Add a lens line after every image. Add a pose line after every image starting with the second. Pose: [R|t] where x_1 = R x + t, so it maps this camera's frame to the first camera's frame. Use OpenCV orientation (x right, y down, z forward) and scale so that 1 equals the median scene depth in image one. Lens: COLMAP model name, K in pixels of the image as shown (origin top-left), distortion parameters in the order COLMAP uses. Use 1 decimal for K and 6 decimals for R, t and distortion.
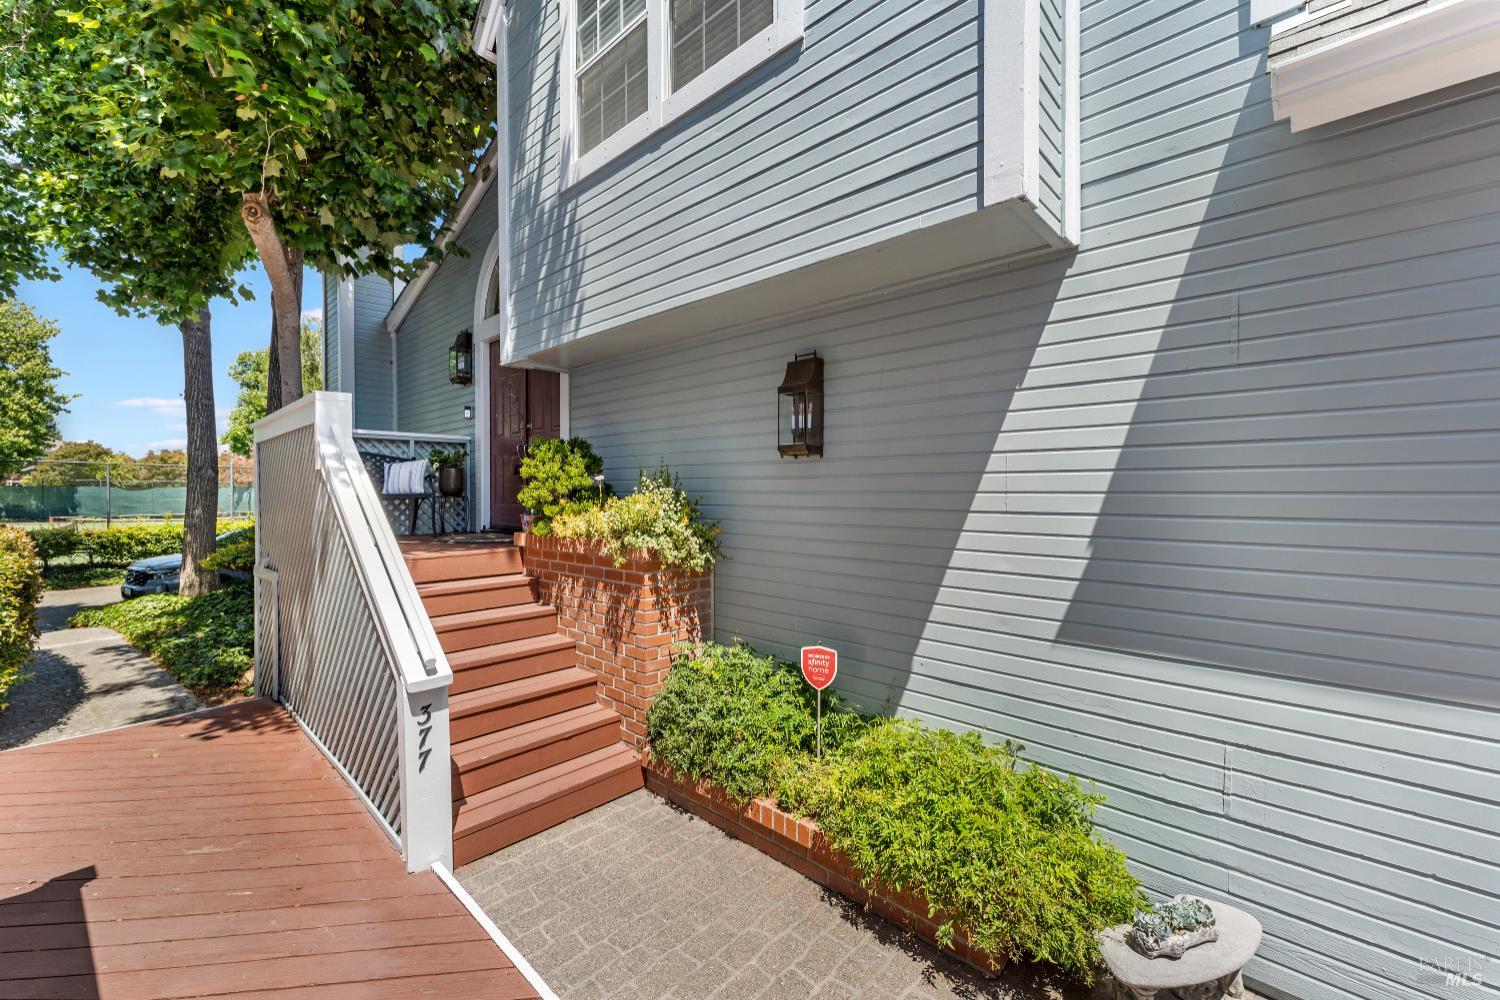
lens RADIAL K [[622.5, 0, 744.1], [0, 622.5, 497.9], [0, 0, 1]] dist [0.003232, 0.000871]
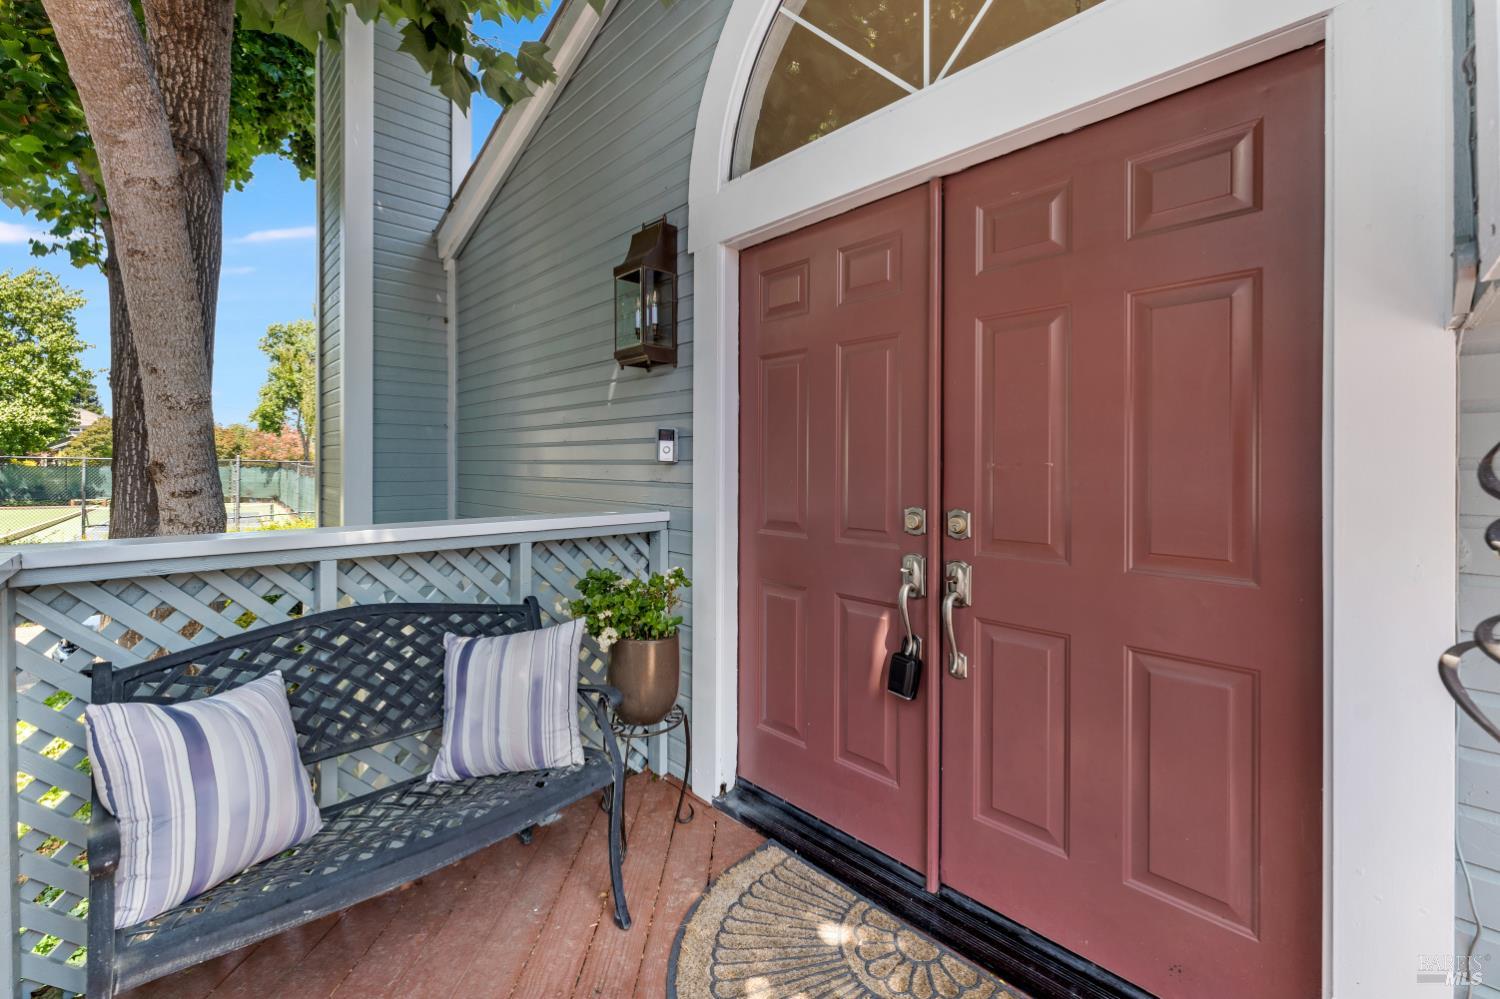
lens RADIAL K [[625.3, 0, 736.6], [0, 625.3, 467.1], [0, 0, 1]] dist [0.001684, 0.000274]
pose [[0.998591, 0.006768, -0.052626, -0.081815], [-0.006927, 0.999972, -0.002839, -0.026571], [0.052605, 0.003200, 0.998610, 0.136788]]
